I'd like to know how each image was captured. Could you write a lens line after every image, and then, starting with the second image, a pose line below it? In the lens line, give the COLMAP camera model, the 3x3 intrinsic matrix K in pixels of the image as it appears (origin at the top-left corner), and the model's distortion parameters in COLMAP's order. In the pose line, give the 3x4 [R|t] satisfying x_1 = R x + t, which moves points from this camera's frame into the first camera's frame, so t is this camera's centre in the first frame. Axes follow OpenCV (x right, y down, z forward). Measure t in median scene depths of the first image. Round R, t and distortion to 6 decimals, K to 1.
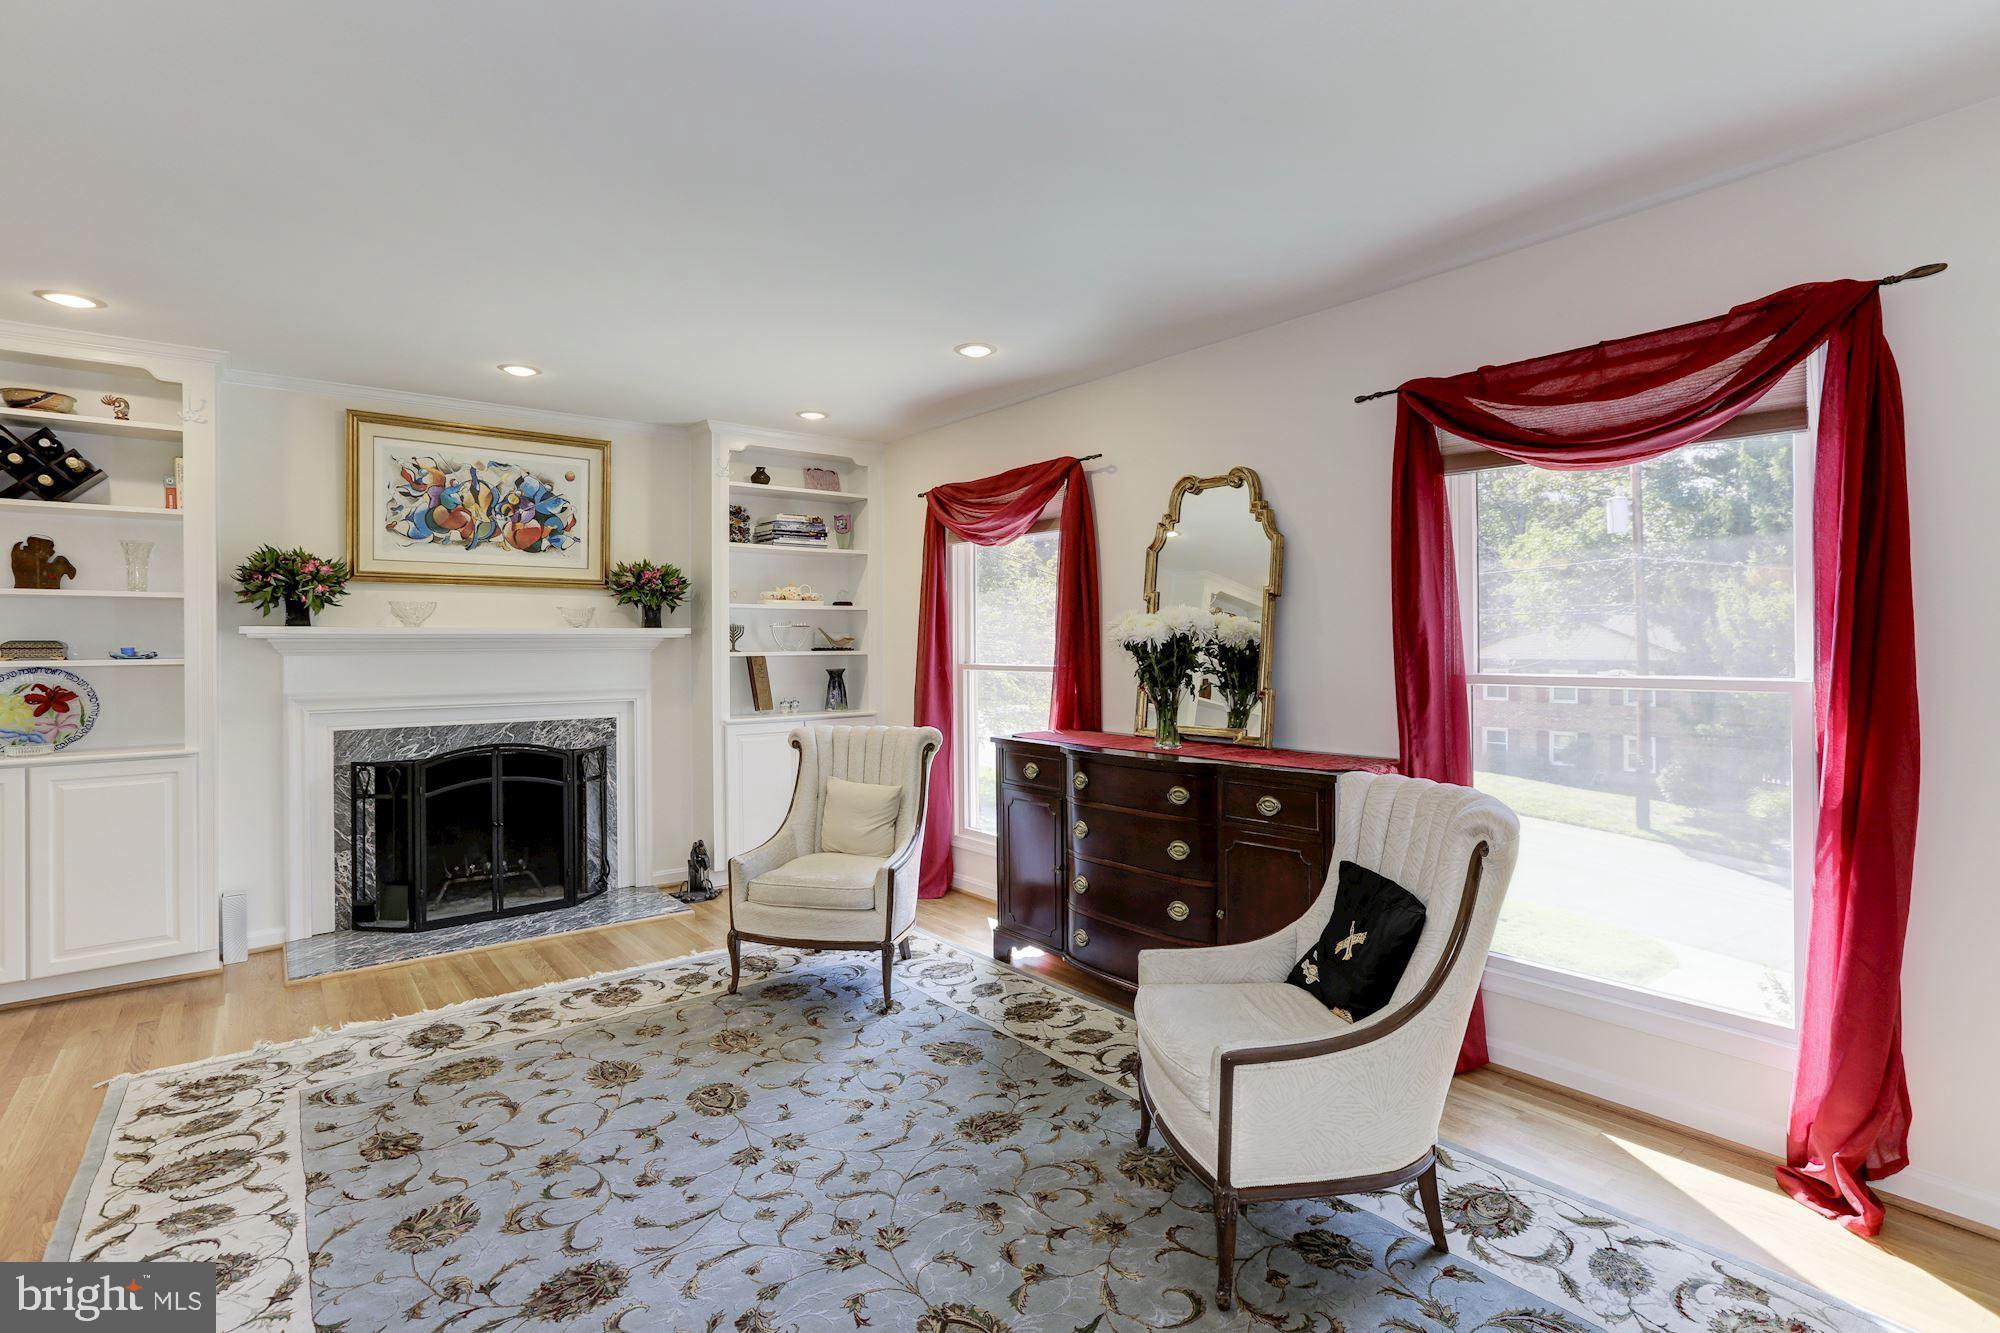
lens RADIAL K [[955.8, 0, 988.7], [0, 955.8, 635.9], [0, 0, 1]] dist [-0.007761, 0.003152]
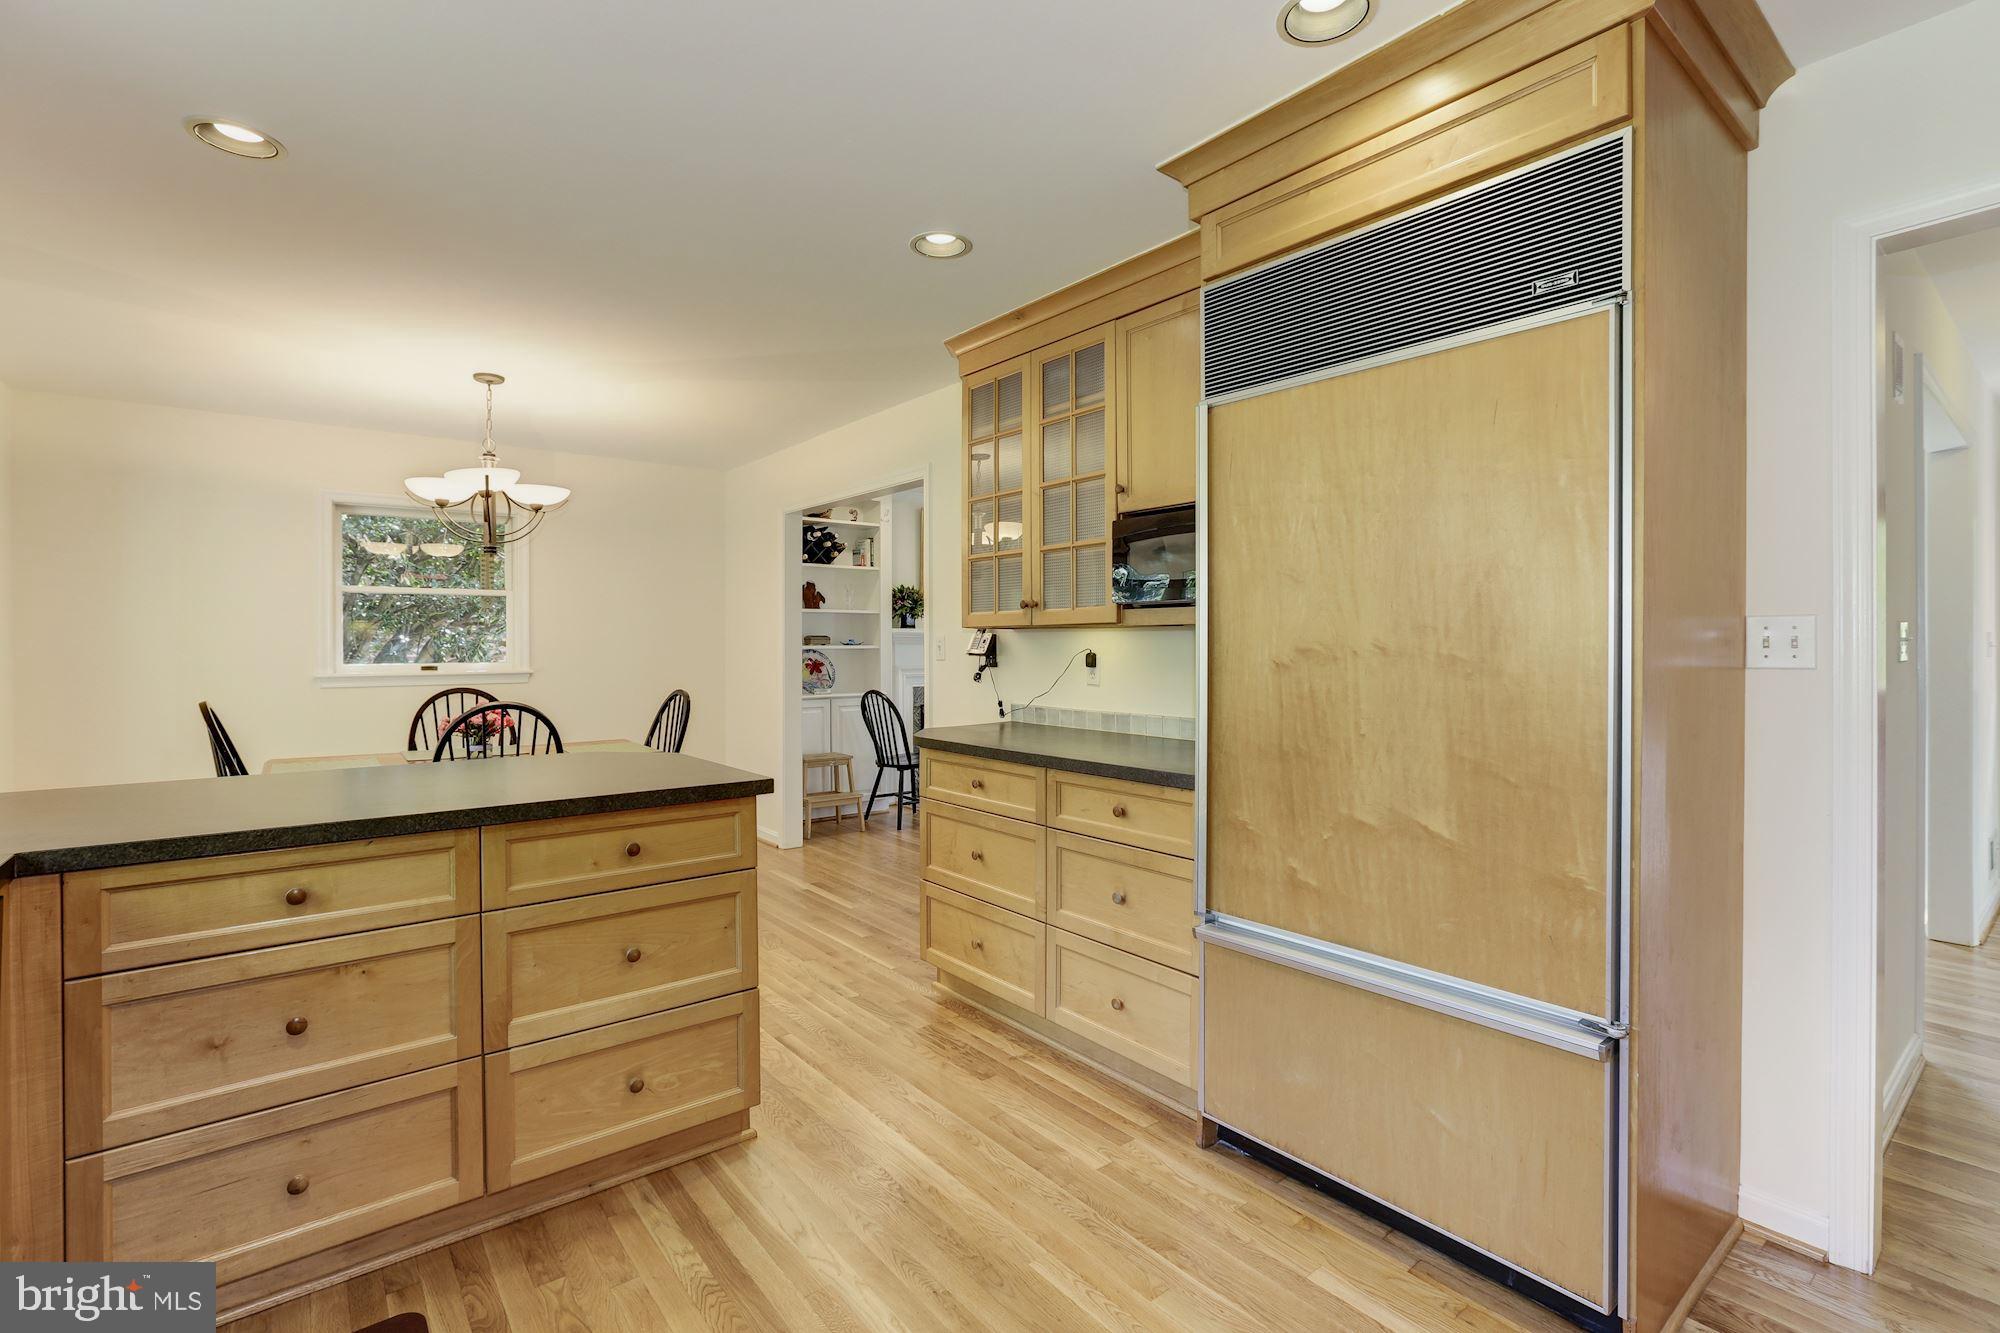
lens RADIAL K [[916.2, 0, 1003.4], [0, 916.2, 647.5], [0, 0, 1]] dist [-0.031672, 0.014826]
pose [[0.999861, 0.002925, 0.016422, -0.655086], [-0.003097, 0.999941, 0.010438, 0.008582], [-0.016390, -0.010487, 0.999811, -0.889613]]
